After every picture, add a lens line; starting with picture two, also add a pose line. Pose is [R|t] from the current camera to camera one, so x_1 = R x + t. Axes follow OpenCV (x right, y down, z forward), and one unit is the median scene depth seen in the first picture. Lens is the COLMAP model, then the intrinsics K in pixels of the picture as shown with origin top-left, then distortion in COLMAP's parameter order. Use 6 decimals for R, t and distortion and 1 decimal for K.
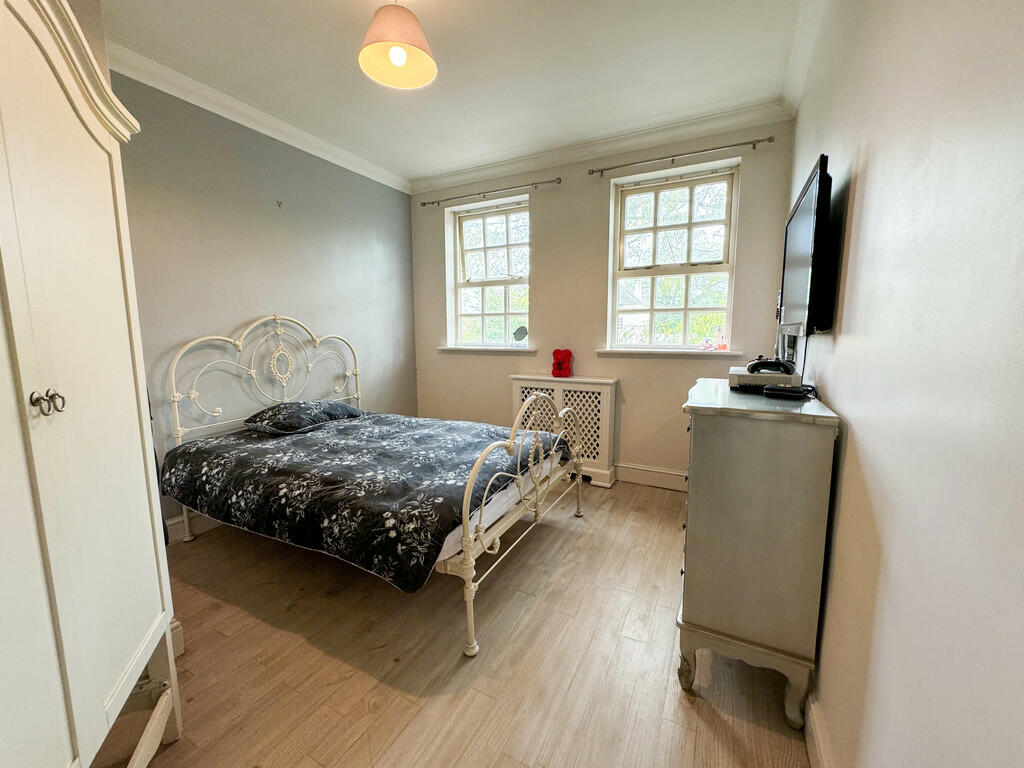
lens RADIAL K [[413.6, 0, 507.4], [0, 413.6, 380.0], [0, 0, 1]] dist [-0.002474, 0.000717]
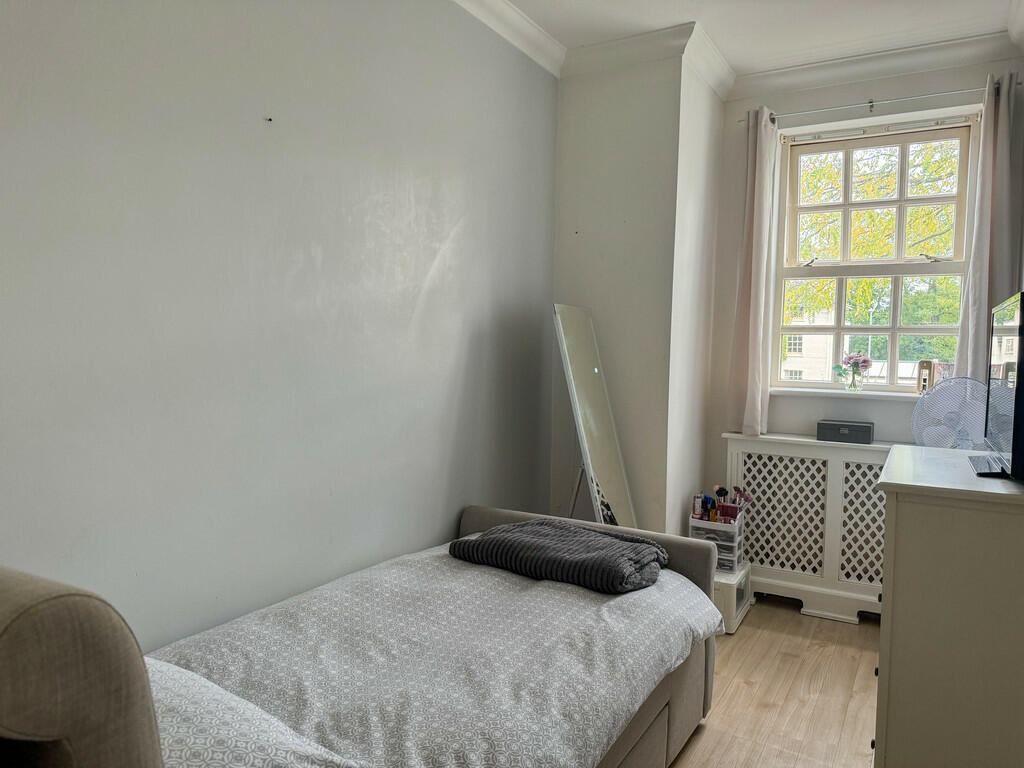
lens RADIAL K [[597.8, 0, 518.3], [0, 597.8, 389.7], [0, 0, 1]] dist [-0.001452, -0.000383]
pose [[0.999148, 0.027008, 0.031214, -0.240360], [-0.025211, 0.998080, -0.056582, -0.013415], [-0.032682, 0.055747, 0.997910, 0.126591]]
